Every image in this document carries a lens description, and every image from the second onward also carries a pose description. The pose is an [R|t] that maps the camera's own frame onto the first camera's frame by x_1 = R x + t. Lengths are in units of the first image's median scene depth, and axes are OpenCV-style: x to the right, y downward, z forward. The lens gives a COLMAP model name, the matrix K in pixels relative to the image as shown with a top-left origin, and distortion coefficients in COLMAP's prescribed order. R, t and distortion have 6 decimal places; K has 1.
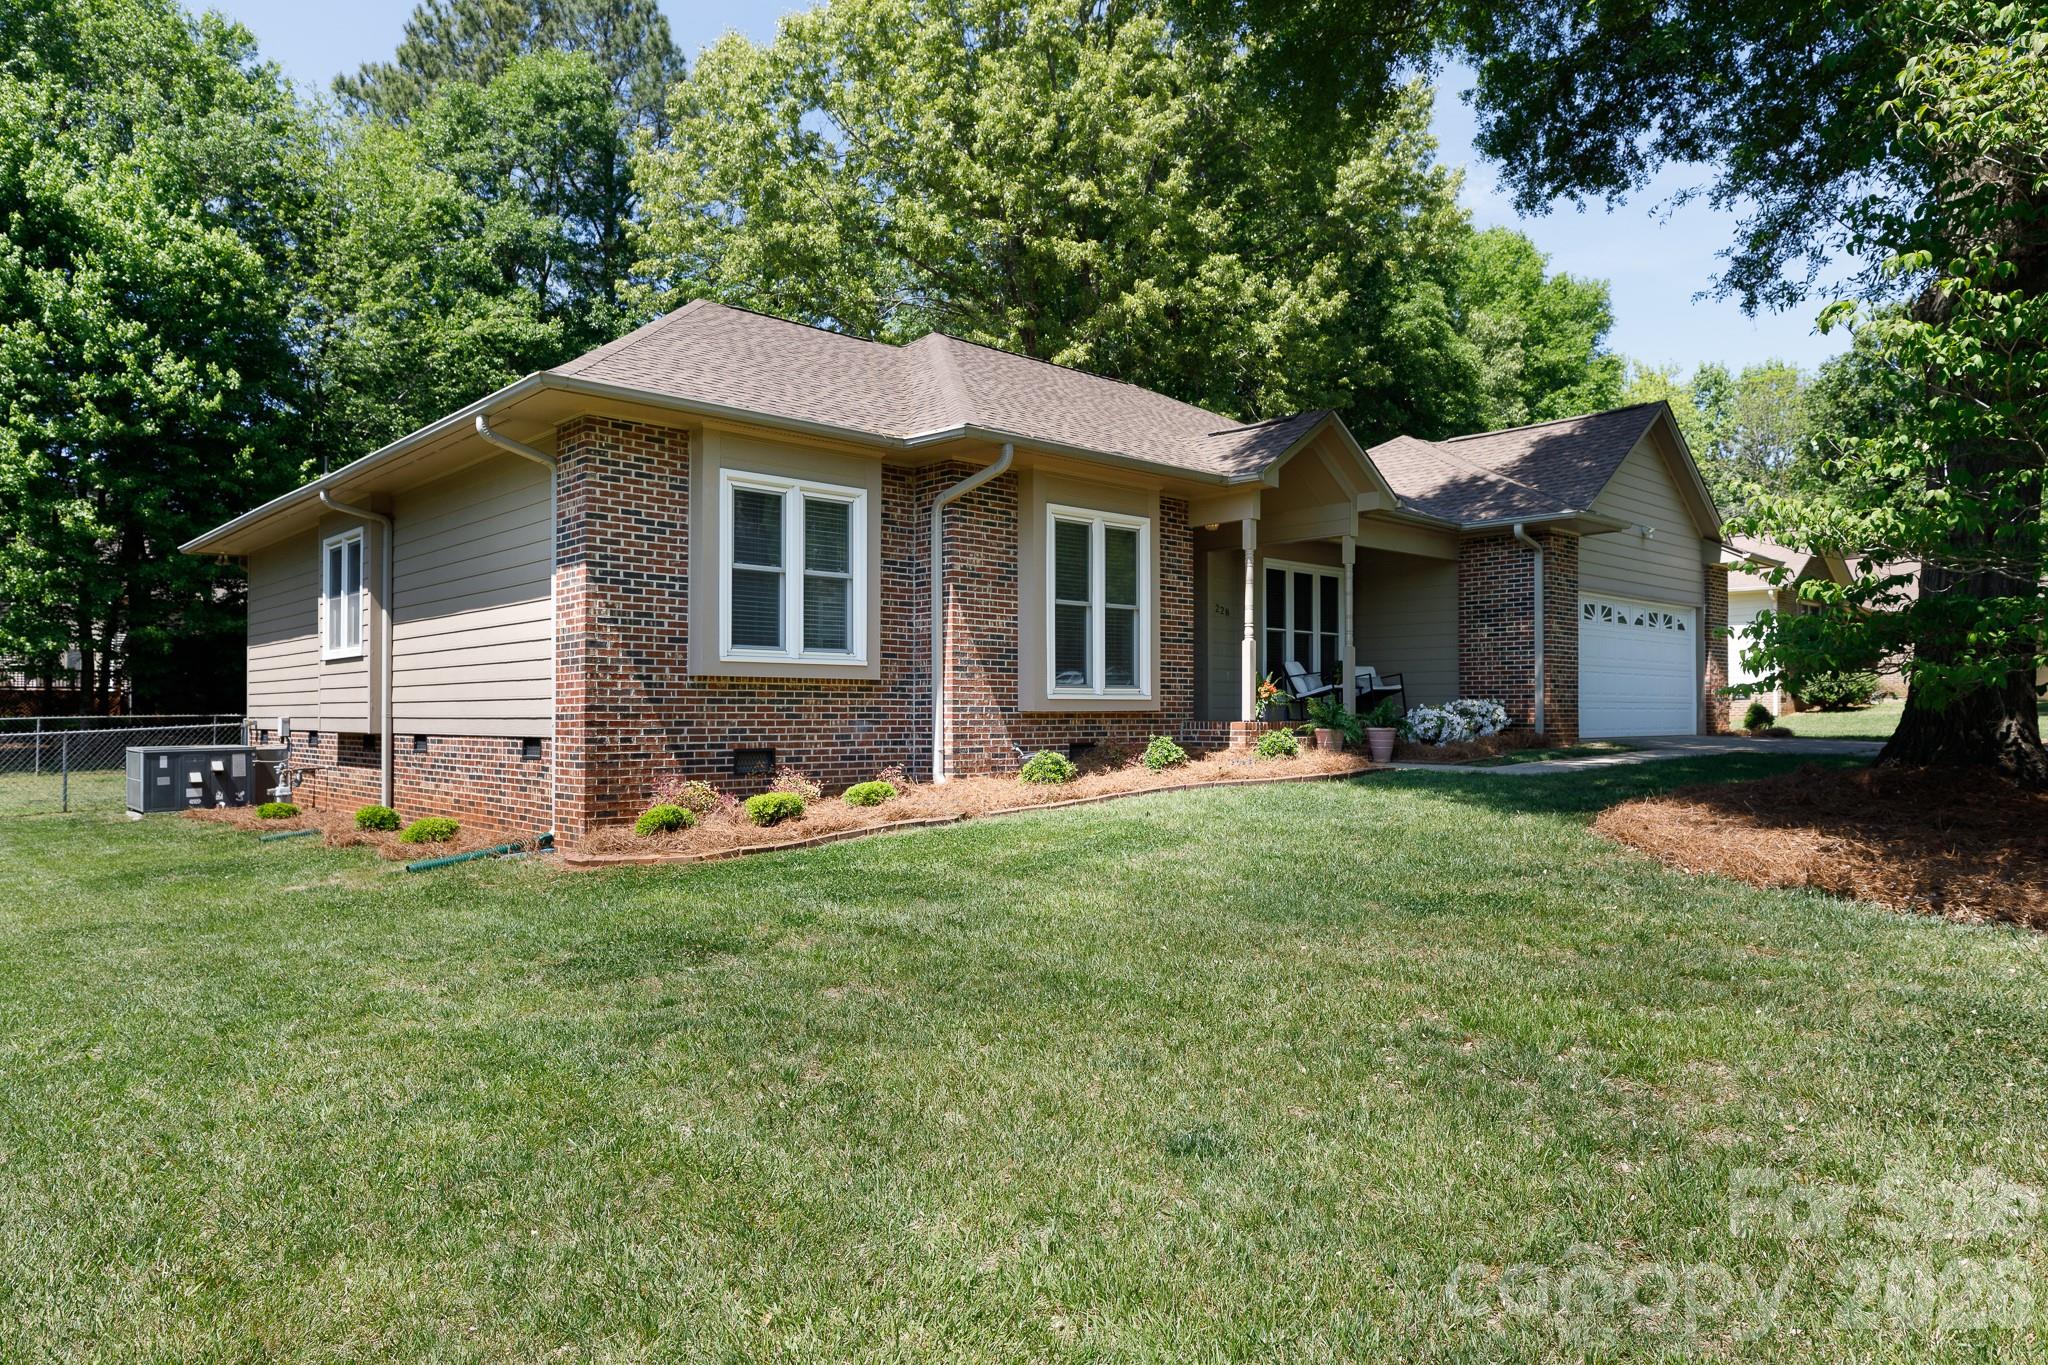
lens RADIAL K [[1280.7, 0, 1024.0], [0, 1280.7, 682.5], [0, 0, 1]] dist [0.001384, 0.000073]
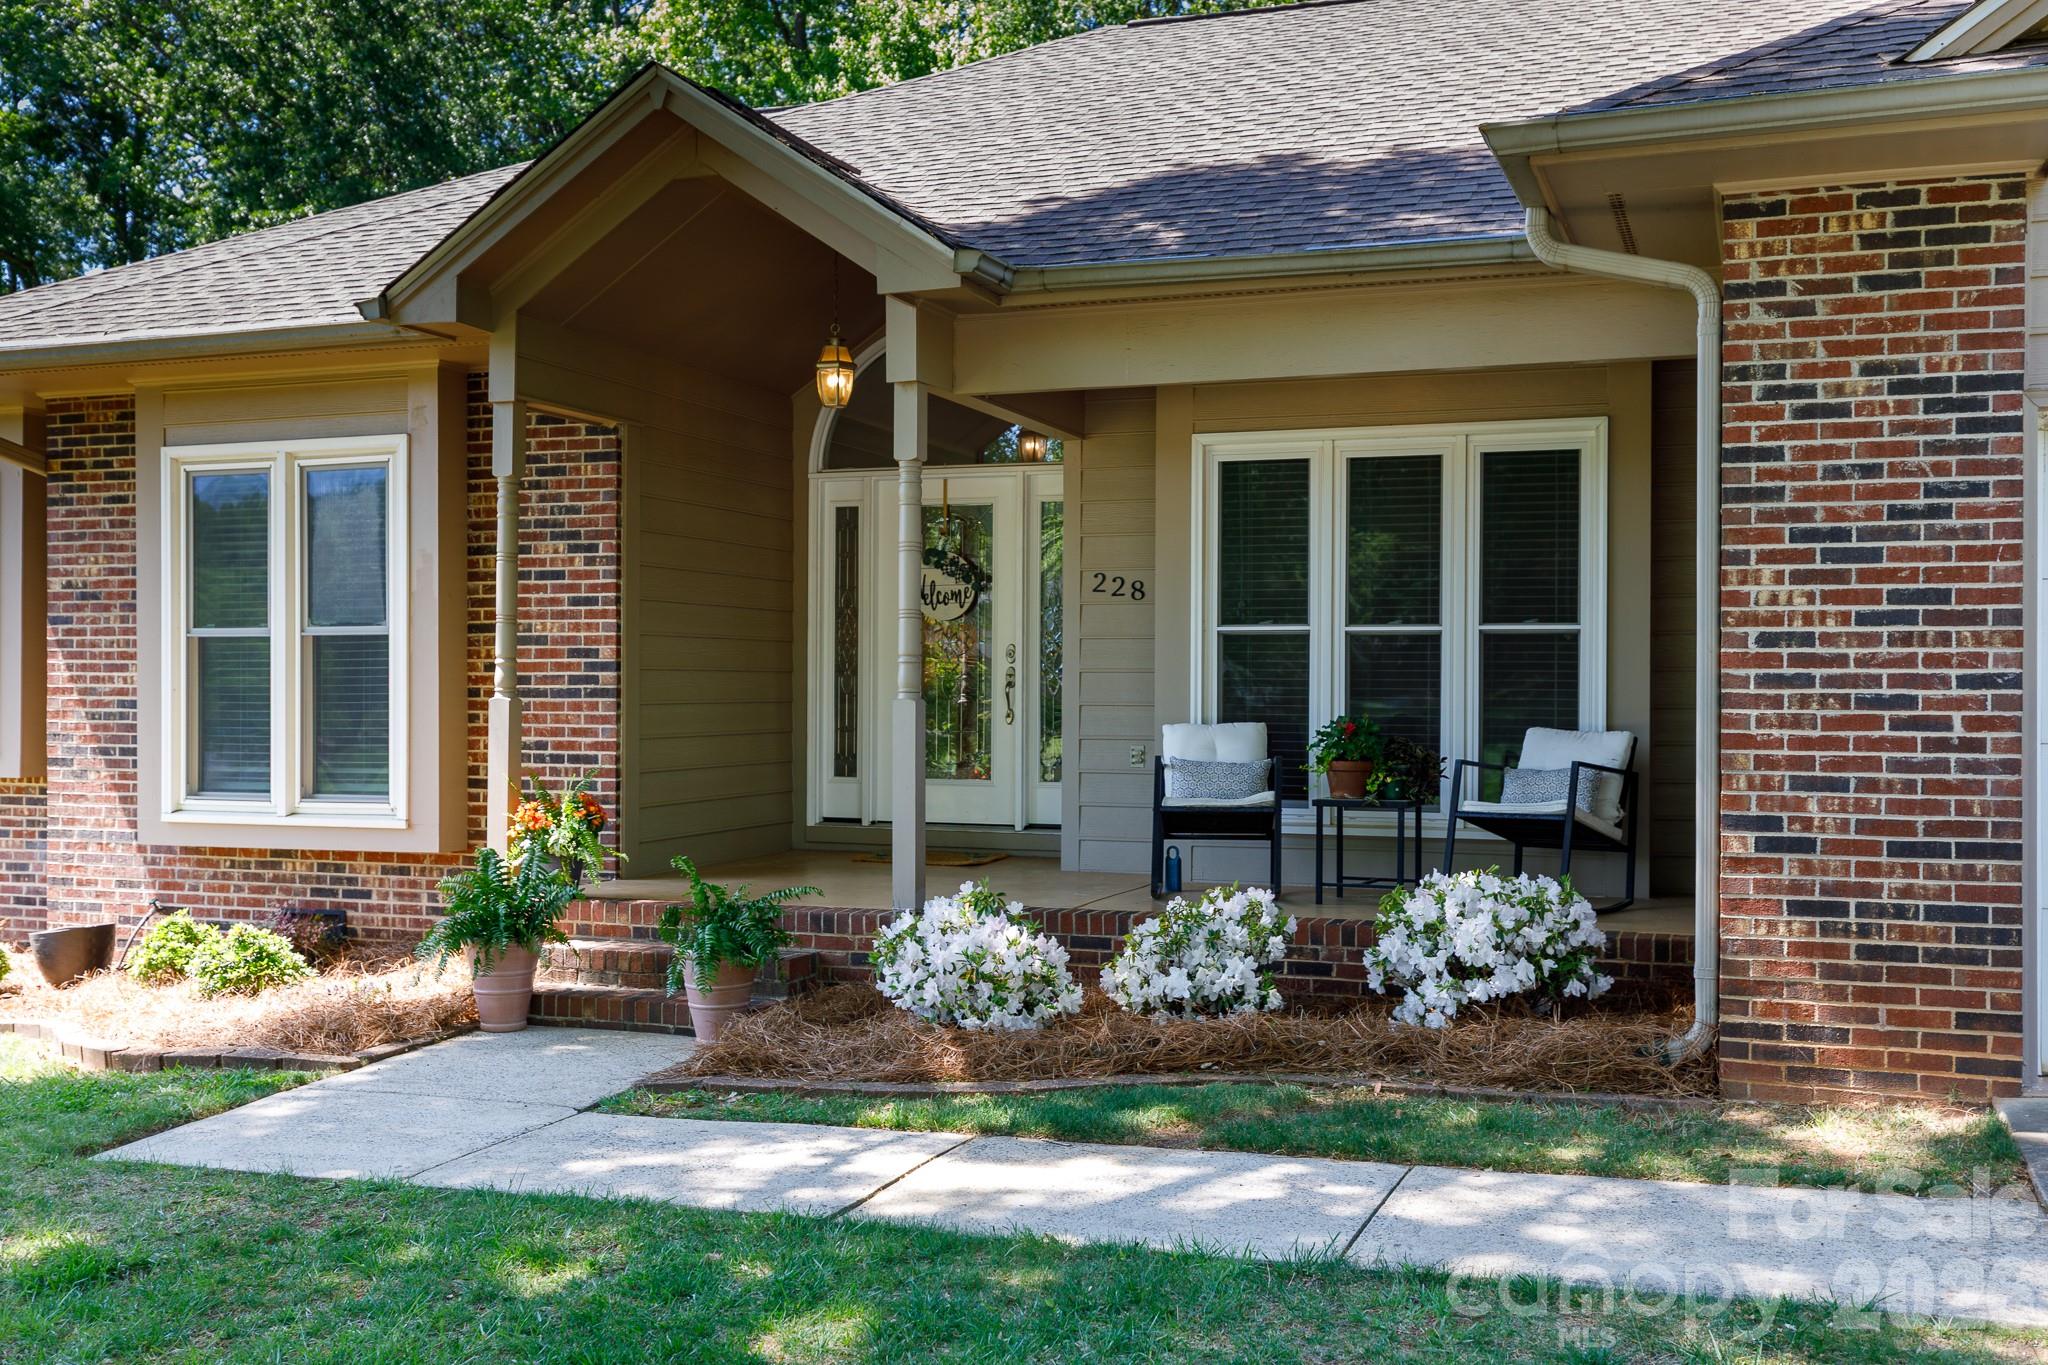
lens RADIAL K [[1985.5, 0, 1024.0], [0, 1985.5, 682.5], [0, 0, 1]] dist [-0.009576, -0.011567]
pose [[0.457379, -0.007816, -0.889237, 0.772522], [0.013528, 0.999907, -0.001831, -0.032281], [0.889169, -0.011192, 0.457442, 0.808920]]
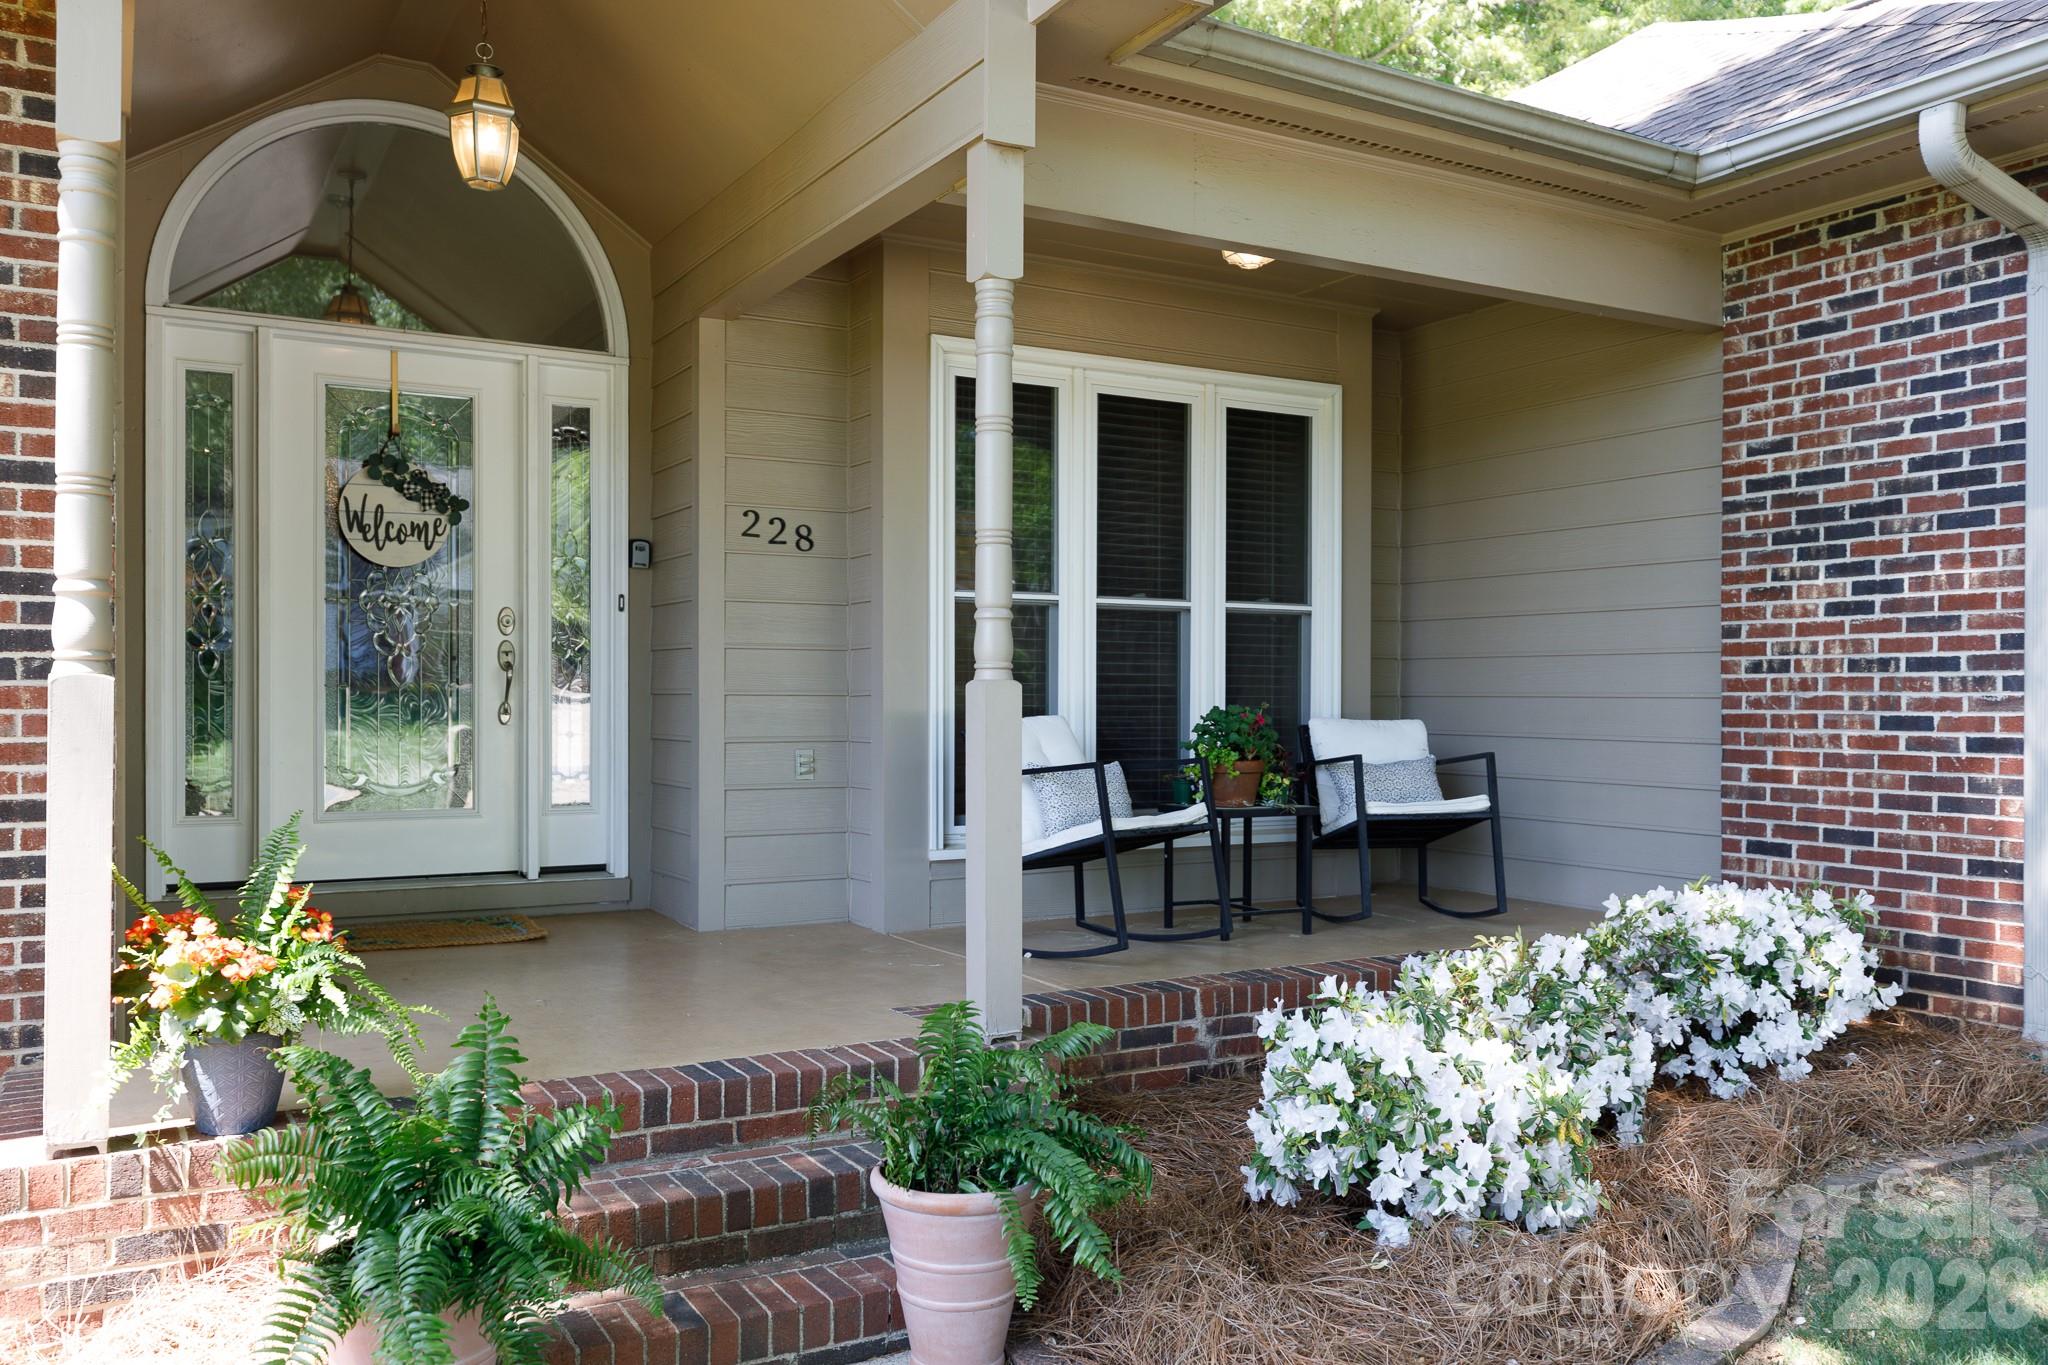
lens RADIAL K [[1624.5, 0, 1024.0], [0, 1624.5, 682.5], [0, 0, 1]] dist [-0.008507, -0.003842]
pose [[0.974898, -0.004550, -0.222607, 0.328596], [0.006917, 0.999928, 0.009856, -0.031874], [0.222546, -0.011148, 0.974859, 0.768422]]
